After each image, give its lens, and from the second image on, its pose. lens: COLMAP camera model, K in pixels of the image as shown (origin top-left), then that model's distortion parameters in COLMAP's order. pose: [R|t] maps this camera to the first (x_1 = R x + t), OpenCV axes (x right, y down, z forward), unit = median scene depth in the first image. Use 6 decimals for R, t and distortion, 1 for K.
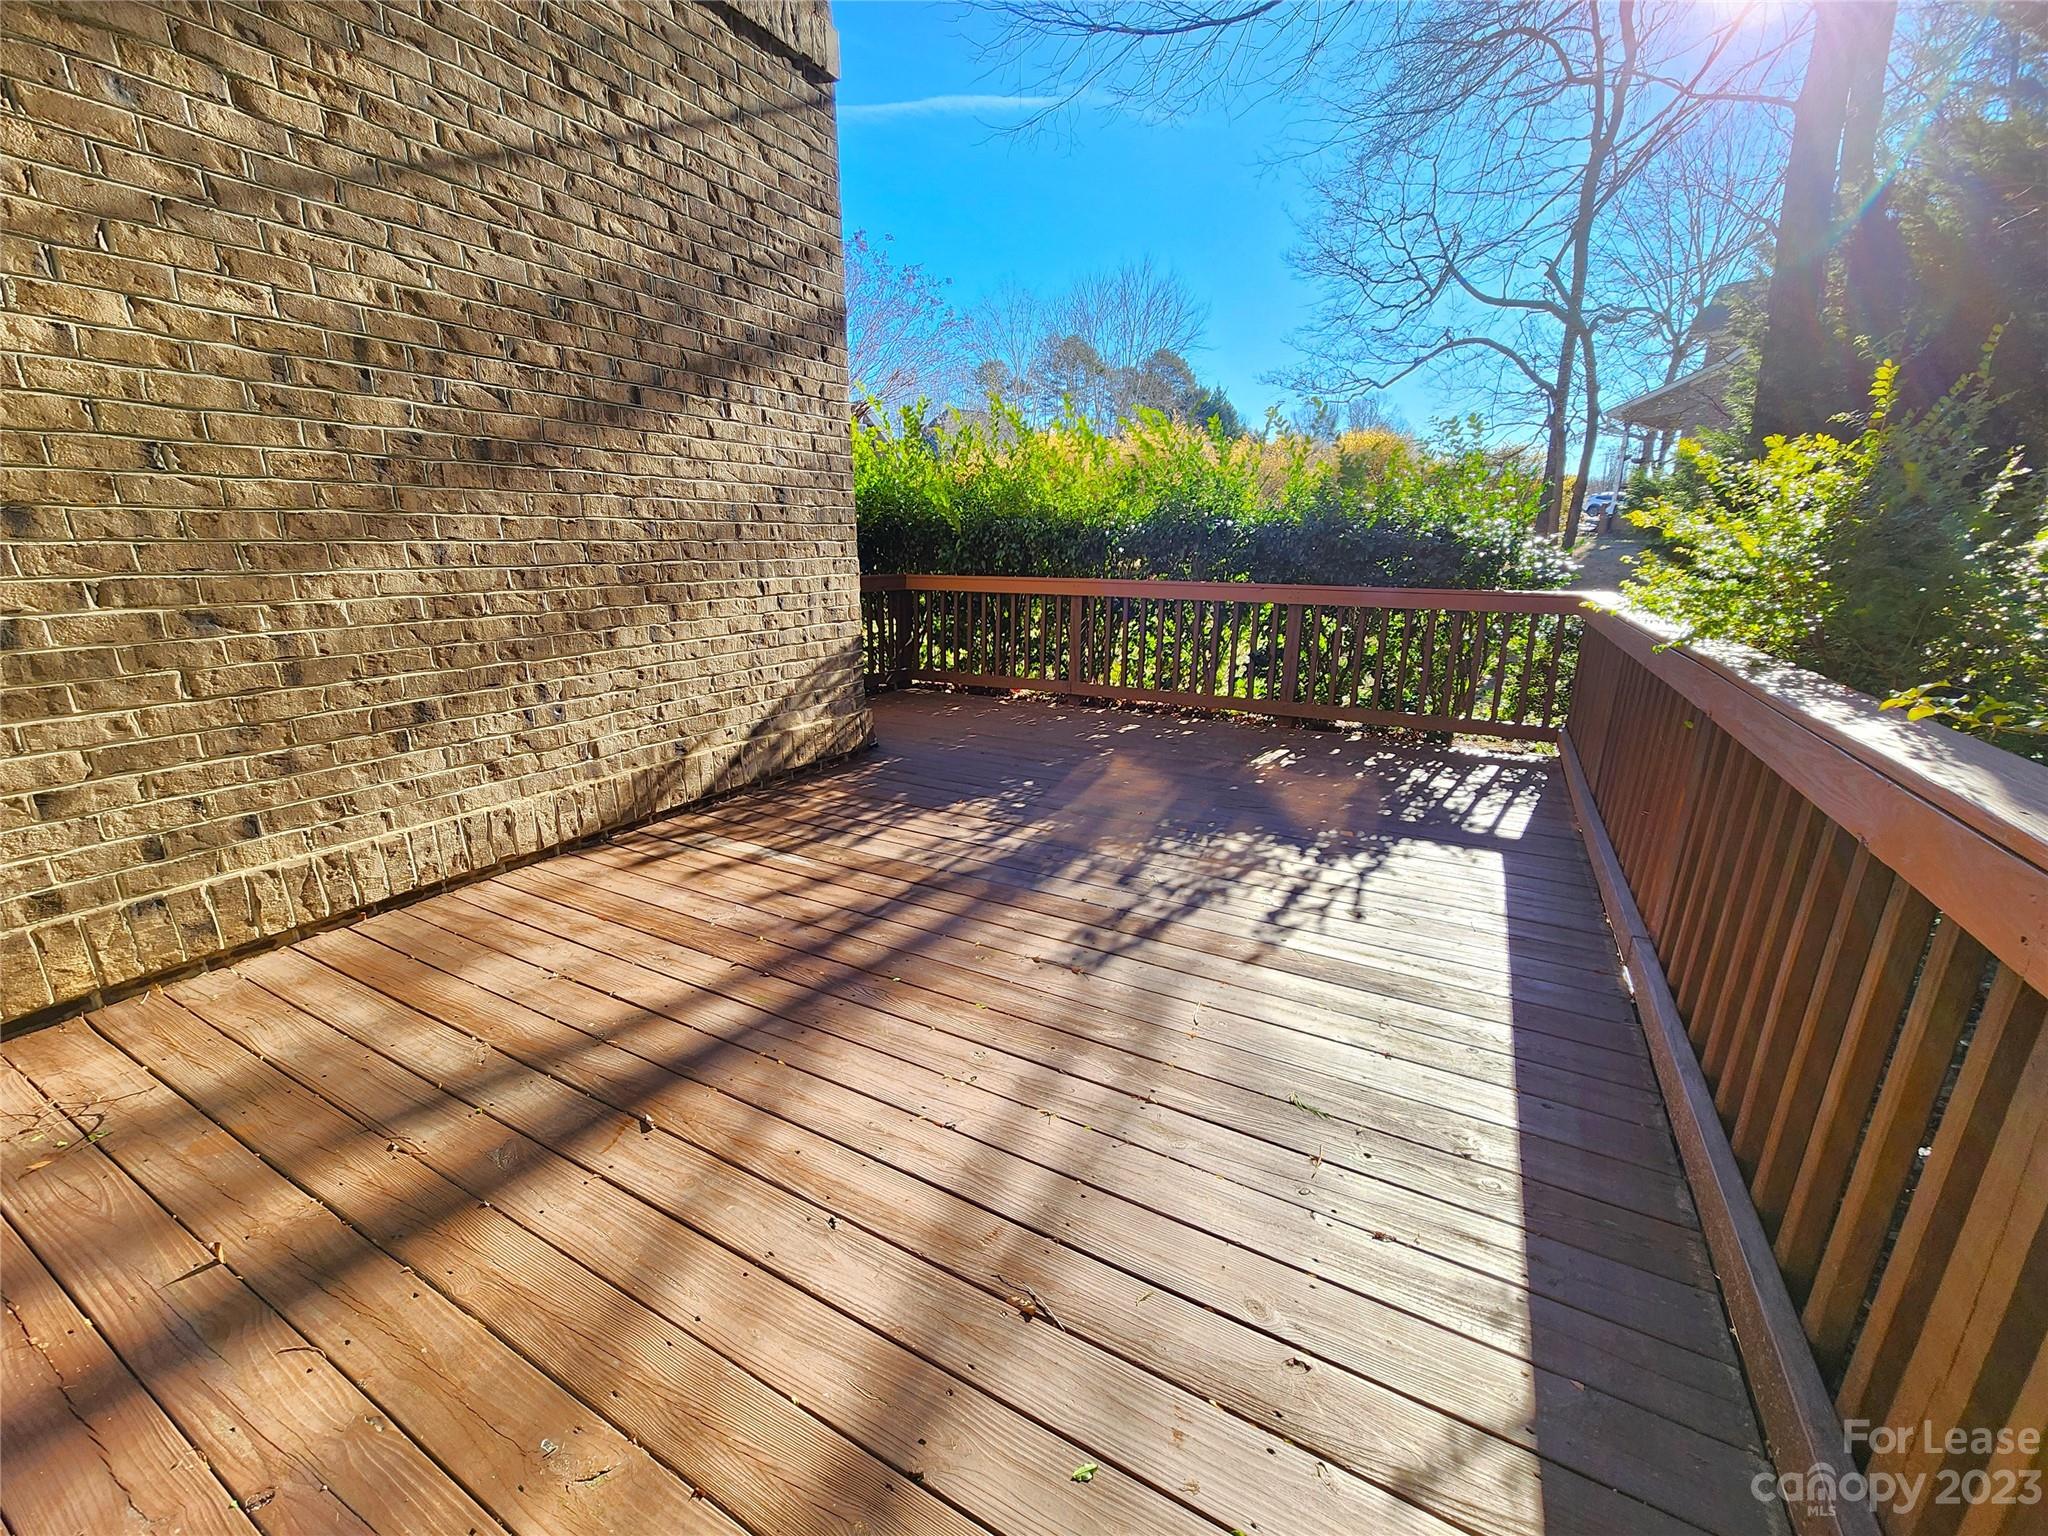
lens RADIAL K [[845.8, 0, 1029.1], [0, 845.8, 775.8], [0, 0, 1]] dist [-0.000153, 0.000179]
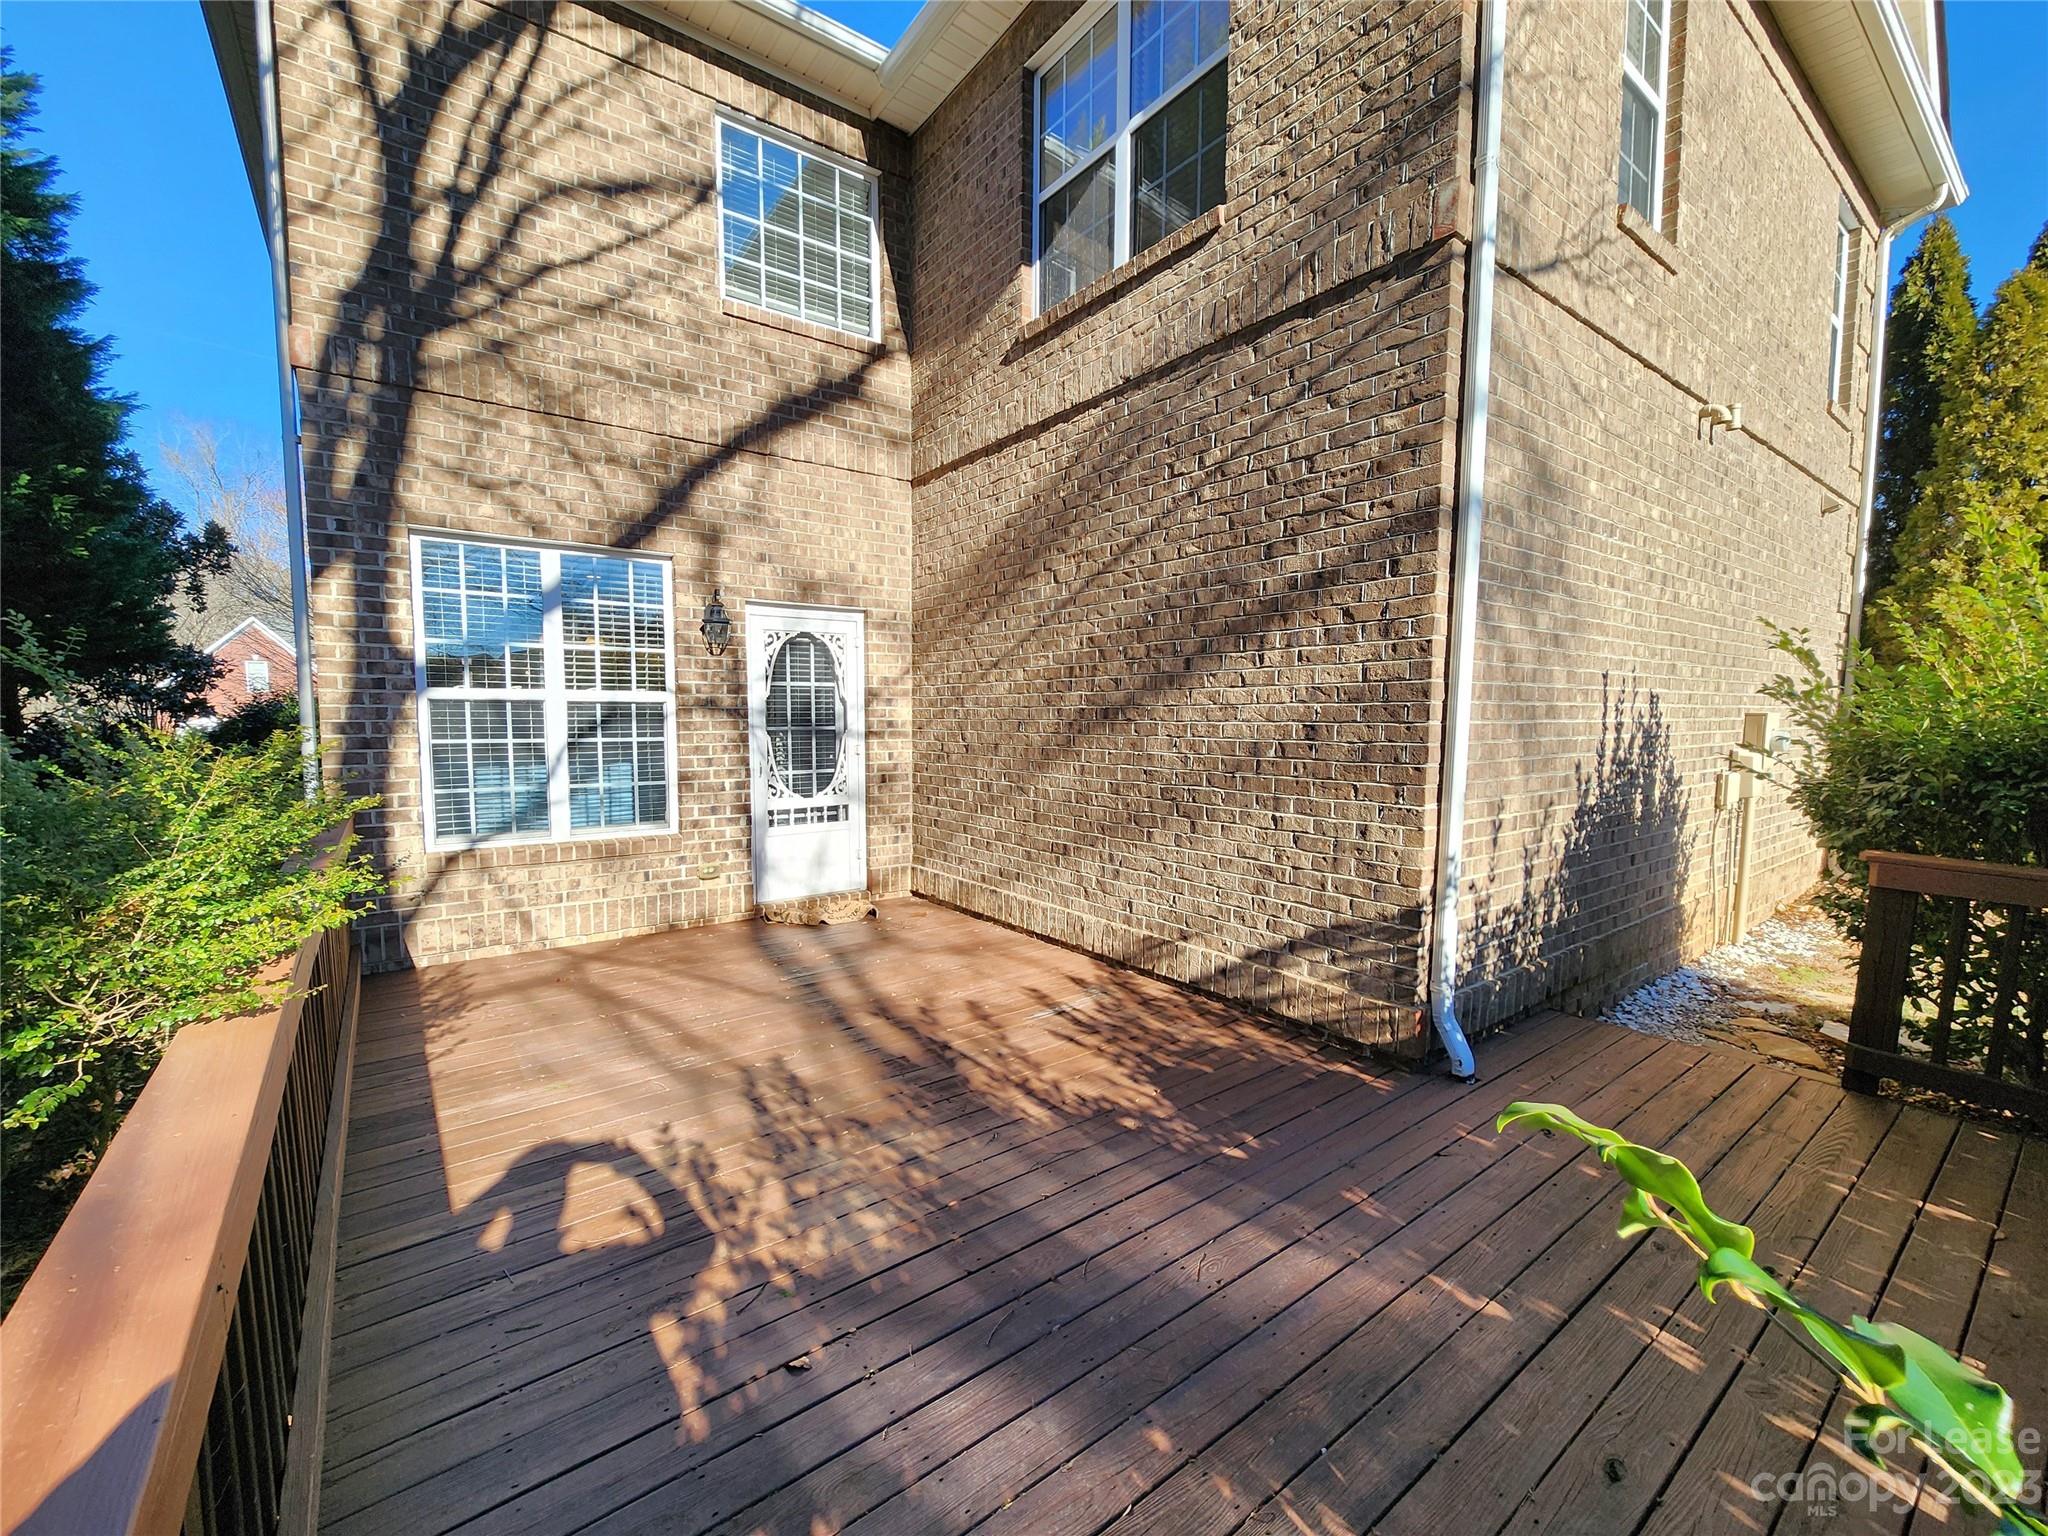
lens RADIAL K [[845.8, 0, 1029.1], [0, 845.8, 775.8], [0, 0, 1]] dist [-0.000153, 0.000179]
pose [[-0.408198, 0.070989, -0.910129, 0.798957], [-0.240021, 0.953549, 0.182027, -0.437009], [0.880775, 0.292753, -0.372197, 1.247341]]
